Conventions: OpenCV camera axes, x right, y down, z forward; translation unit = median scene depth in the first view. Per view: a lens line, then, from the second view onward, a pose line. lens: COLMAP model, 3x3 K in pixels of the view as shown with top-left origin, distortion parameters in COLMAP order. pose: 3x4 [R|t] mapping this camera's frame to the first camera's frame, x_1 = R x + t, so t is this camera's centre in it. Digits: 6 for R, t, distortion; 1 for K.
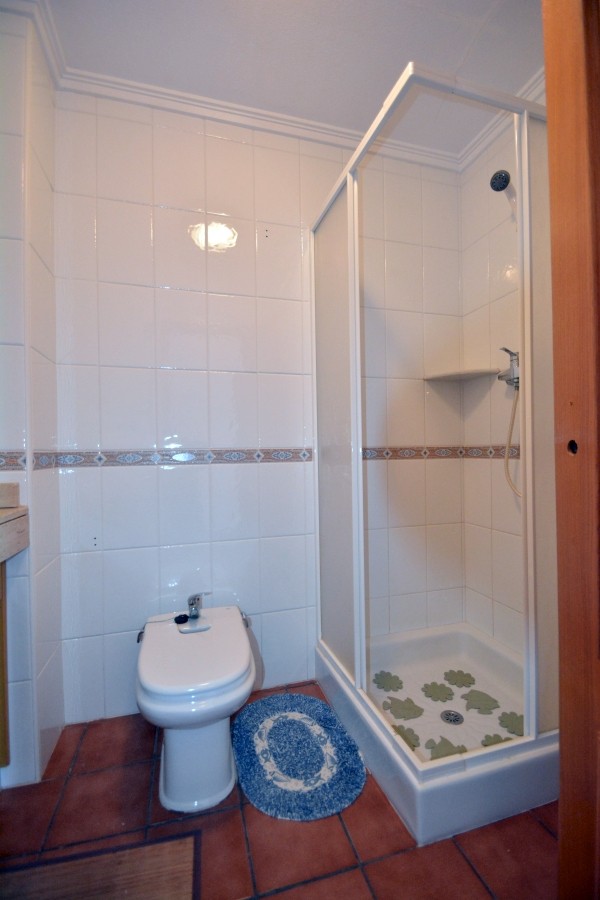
lens RADIAL K [[400.3, 0, 299.4], [0, 400.3, 443.7], [0, 0, 1]] dist [0.013011, -0.014265]
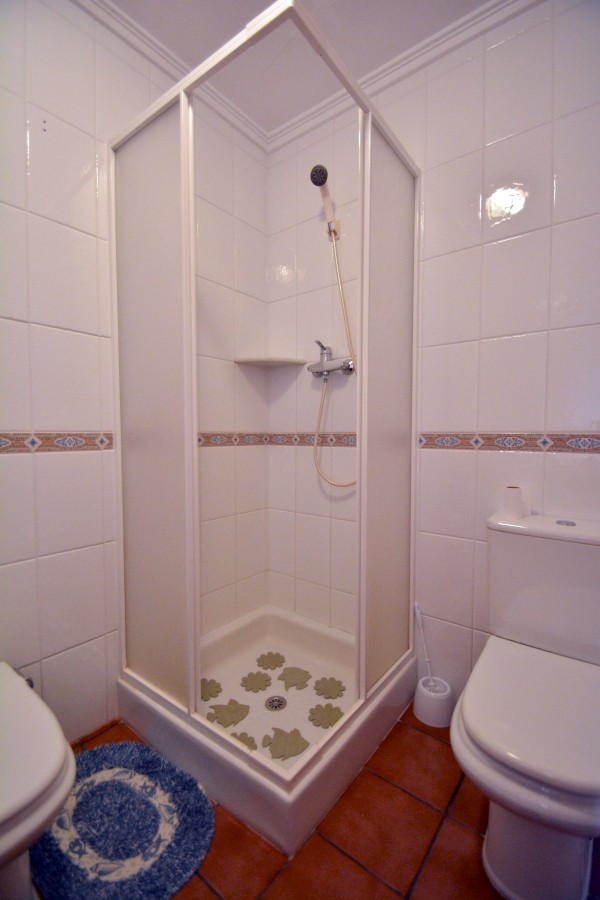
lens RADIAL K [[400.3, 0, 304.2], [0, 400.3, 448.0], [0, 0, 1]] dist [0.013011, -0.014265]
pose [[0.813911, -0.004591, 0.580972, -0.146380], [-0.023010, 0.998929, 0.040130, 0.001257], [-0.580534, -0.046030, 0.812934, 0.174503]]
